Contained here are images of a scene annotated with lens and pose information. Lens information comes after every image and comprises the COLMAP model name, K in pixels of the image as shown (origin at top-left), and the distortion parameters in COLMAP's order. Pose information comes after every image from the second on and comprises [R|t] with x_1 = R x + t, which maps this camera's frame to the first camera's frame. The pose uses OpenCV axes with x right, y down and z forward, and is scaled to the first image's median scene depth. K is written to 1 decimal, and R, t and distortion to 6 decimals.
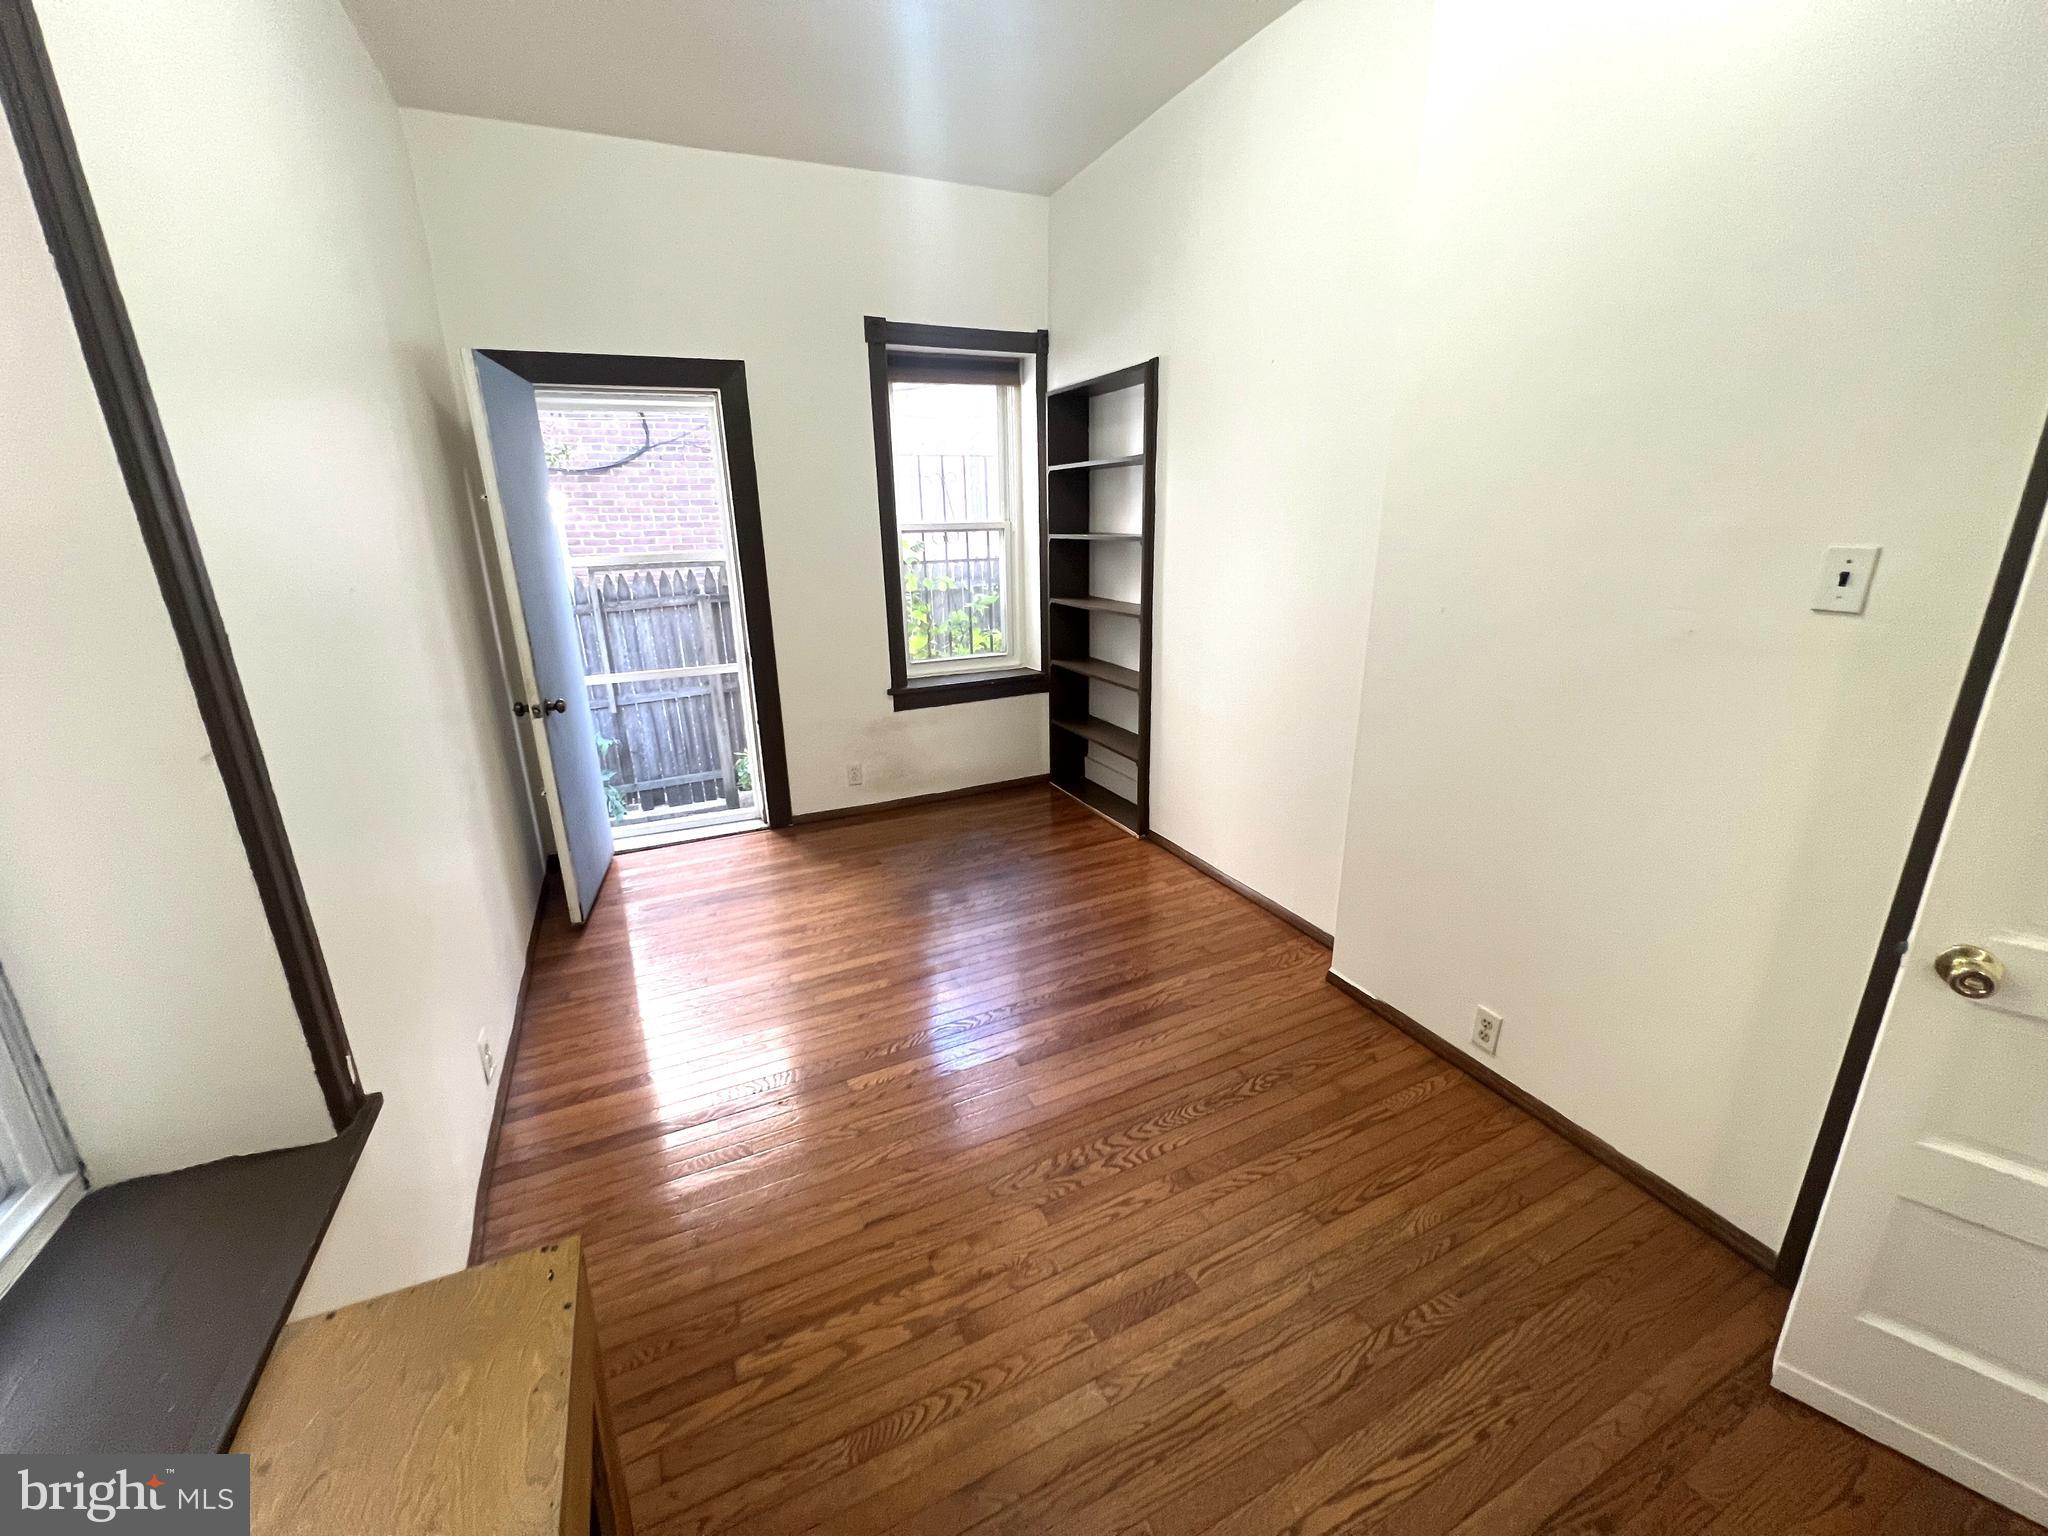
lens RADIAL K [[816.1, 0, 1018.9], [0, 816.1, 765.2], [0, 0, 1]] dist [-0.000020, -0.000756]
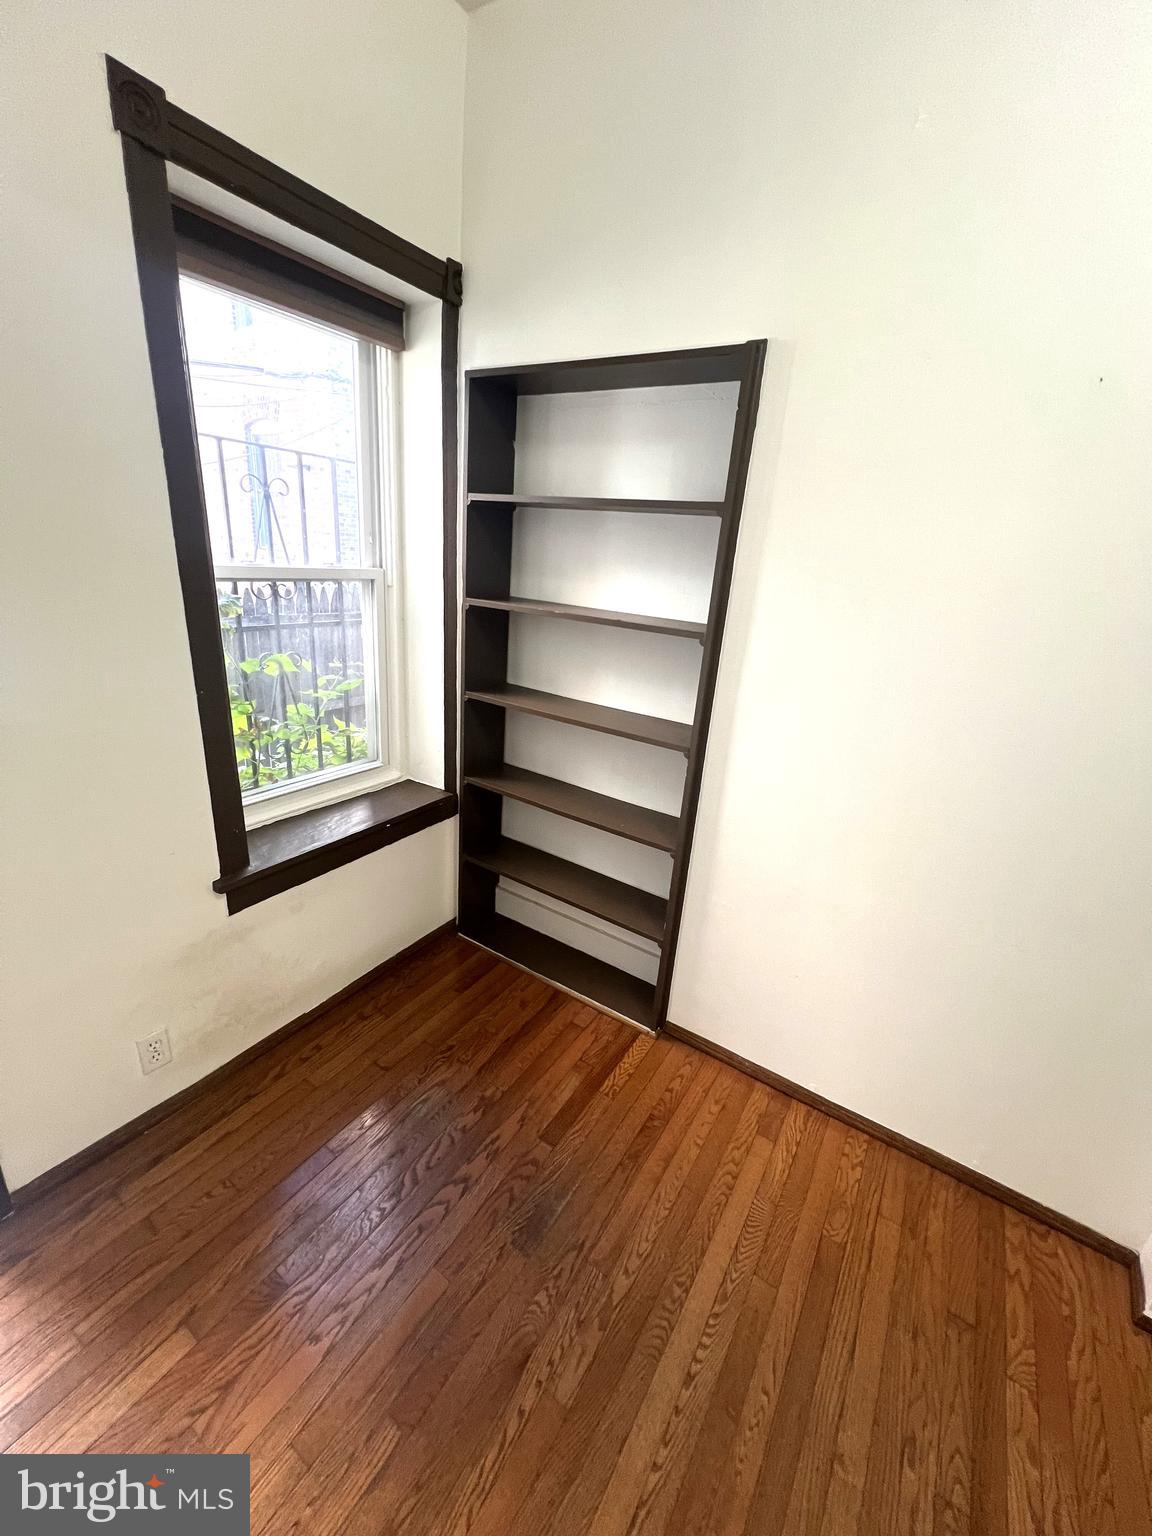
lens RADIAL K [[612.1, 0, 574.9], [0, 612.1, 764.0], [0, 0, 1]] dist [-0.000020, -0.000756]
pose [[0.841837, -0.098758, 0.530619, -0.166172], [0.066855, 0.994626, 0.079051, -0.185505], [-0.535575, -0.031074, 0.843916, 0.536475]]
